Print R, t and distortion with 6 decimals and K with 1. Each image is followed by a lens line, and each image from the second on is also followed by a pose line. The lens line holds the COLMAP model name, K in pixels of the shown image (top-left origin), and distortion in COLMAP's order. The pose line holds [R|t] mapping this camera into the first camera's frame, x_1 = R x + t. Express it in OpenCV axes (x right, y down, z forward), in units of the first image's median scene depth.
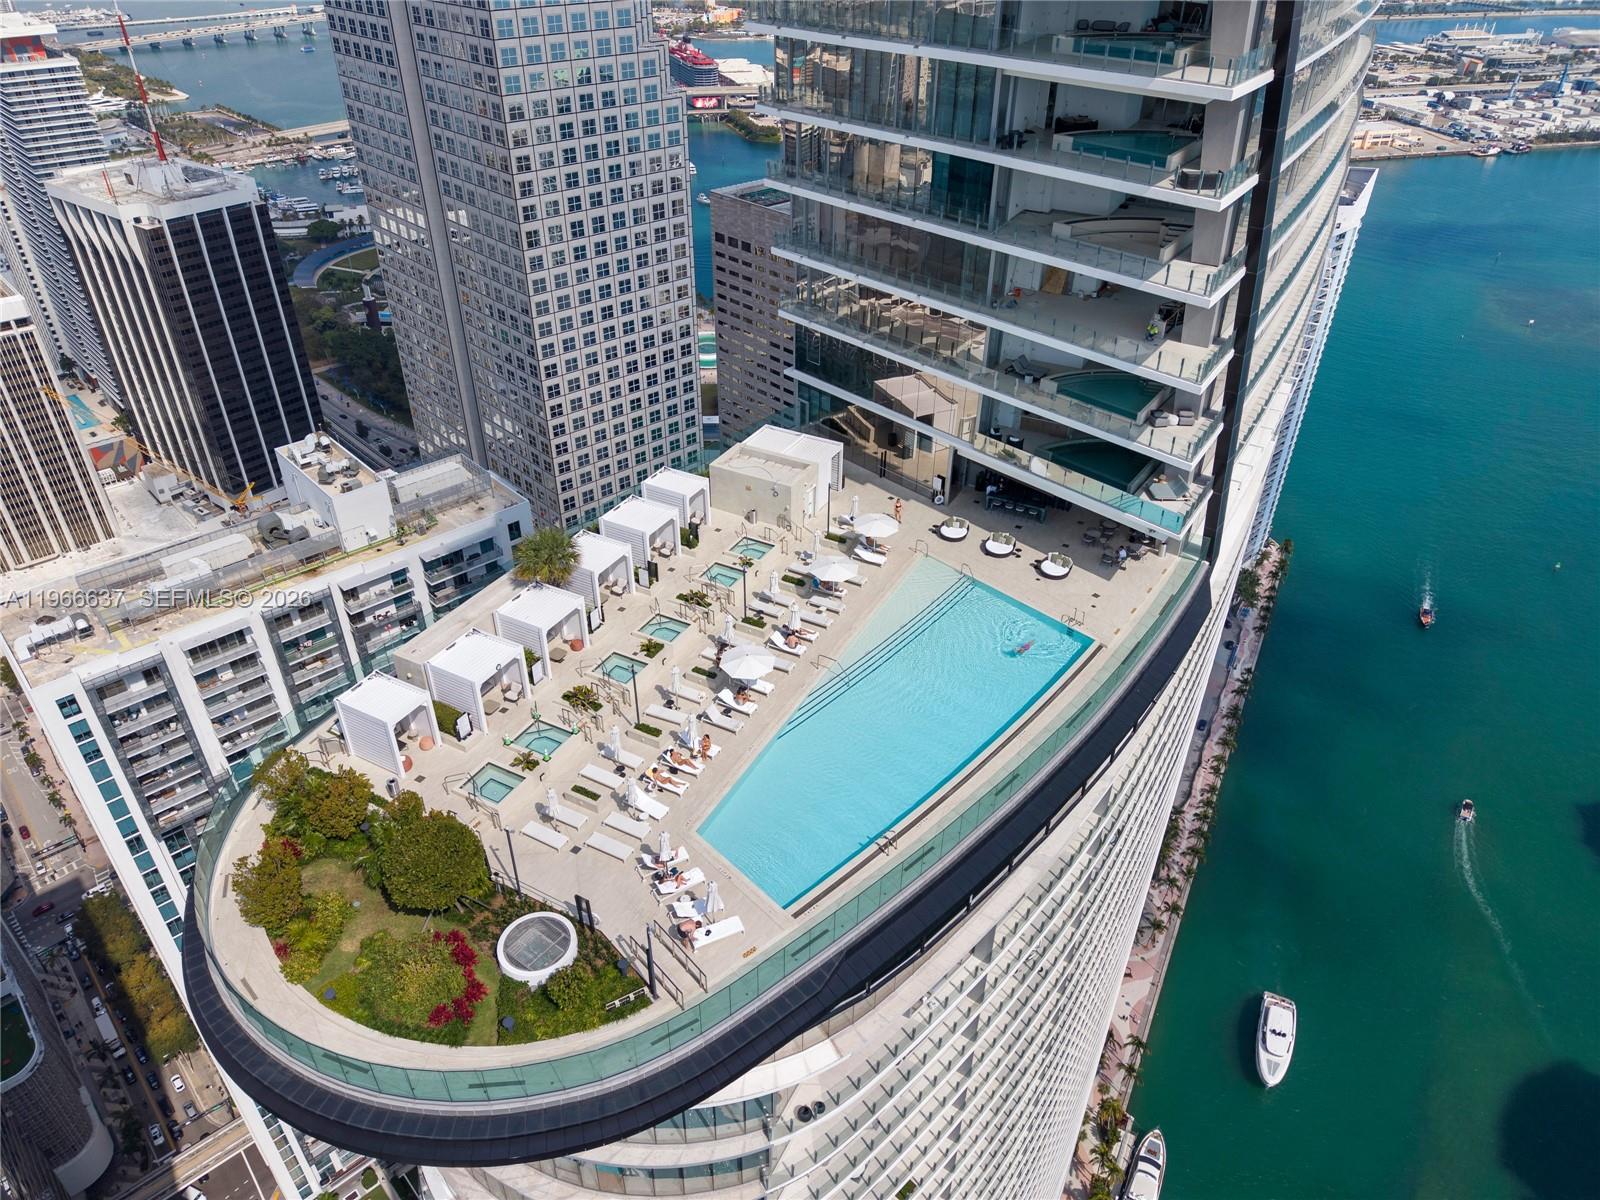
lens RADIAL K [[1072.0, 0, 800.0], [0, 1072.0, 600.0], [0, 0, 1]] dist [0.020418, -0.024092]
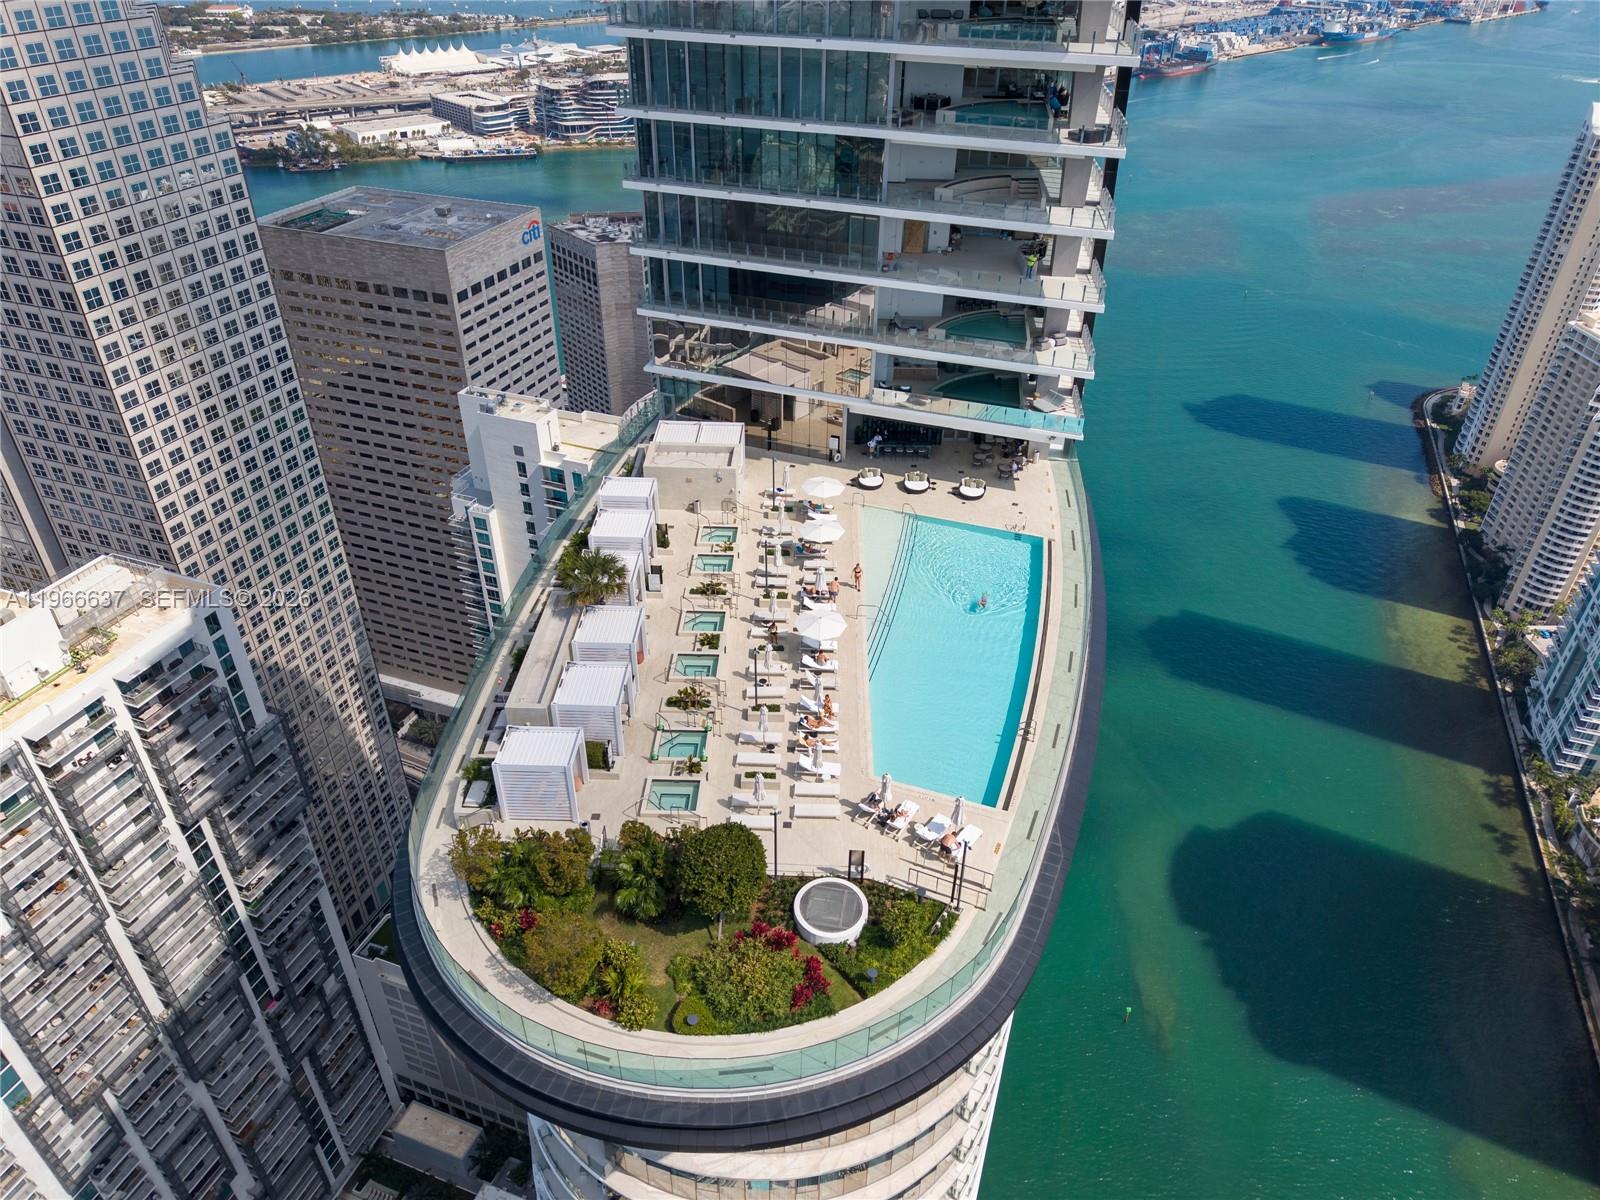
lens RADIAL K [[1072.0, 0, 800.0], [0, 1072.0, 600.0], [0, 0, 1]] dist [0.020418, -0.024092]
pose [[0.893577, -0.248926, 0.373572, -0.173170], [0.248468, 0.967336, 0.050244, -0.008986], [-0.373877, 0.047924, 0.926240, 0.008139]]
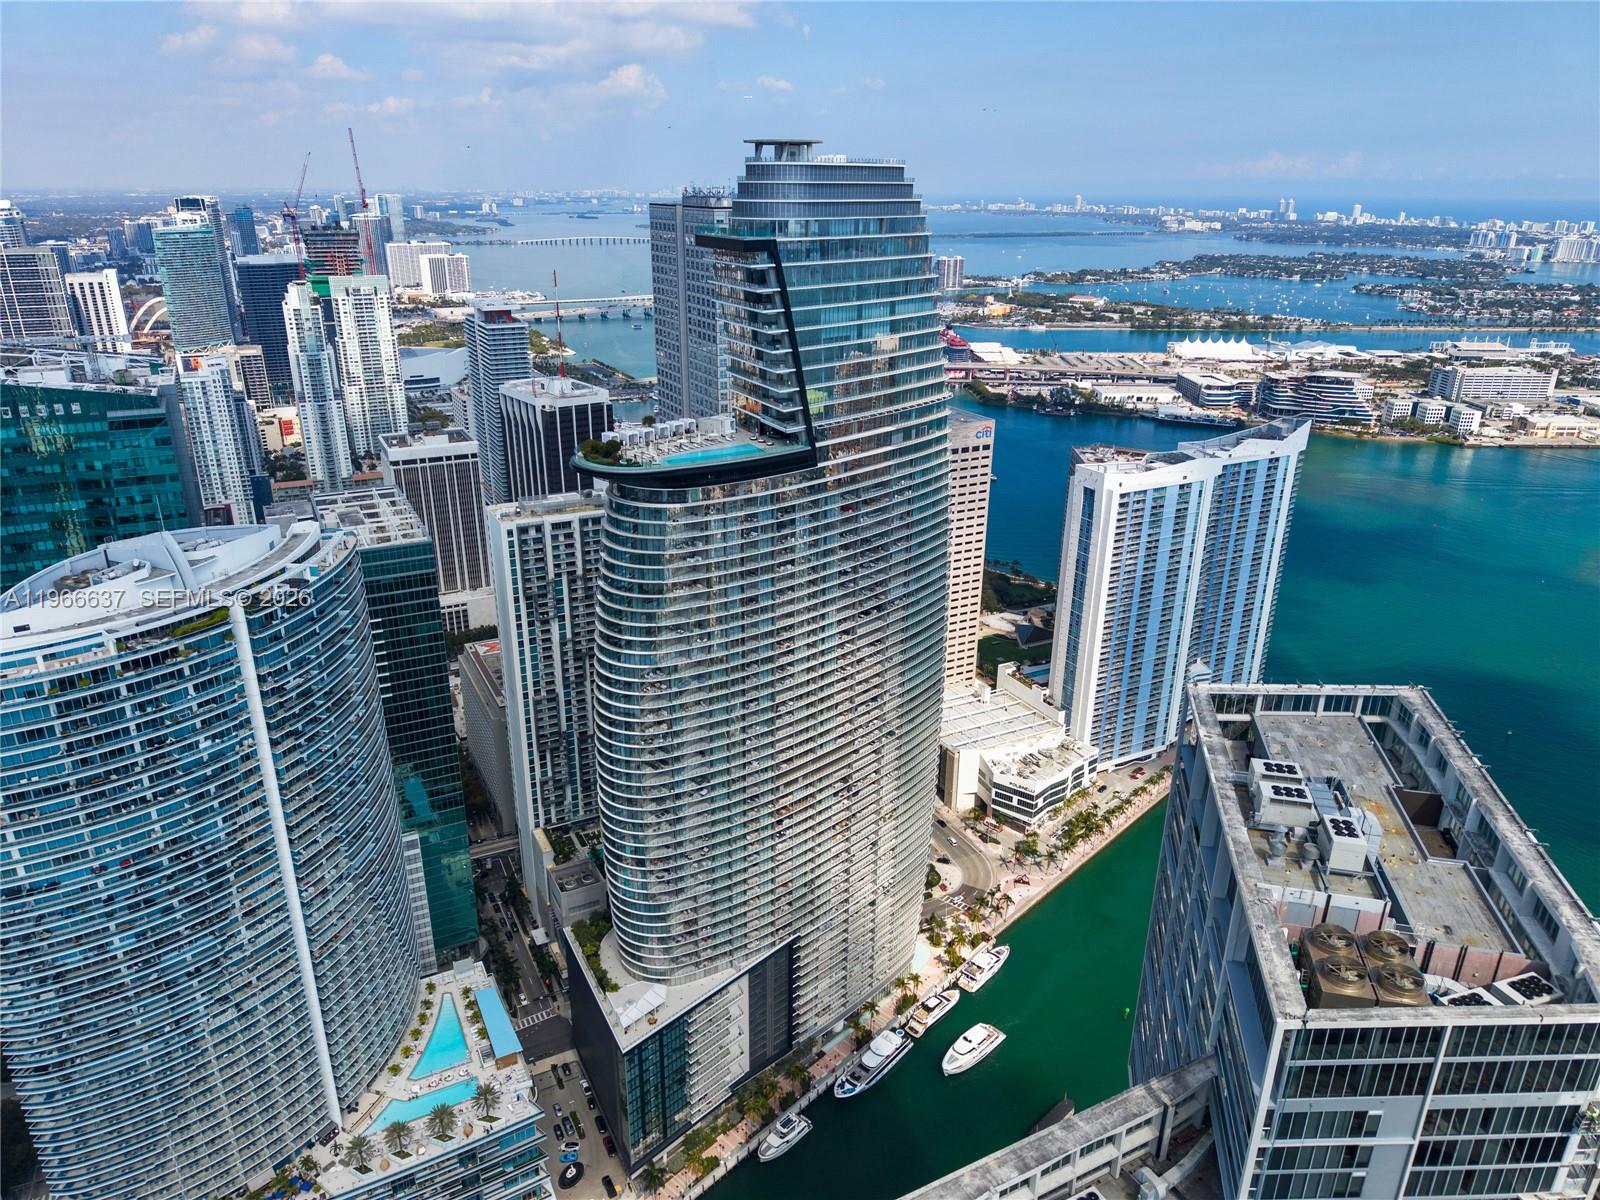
lens RADIAL K [[1072.0, 0, 800.0], [0, 1072.0, 600.0], [0, 0, 1]] dist [0.020418, -0.024092]
pose [[0.962817, 0.096786, -0.252220, 0.568393], [-0.151946, 0.965962, -0.209356, 0.549595], [0.223372, 0.239896, 0.944751, -1.059178]]
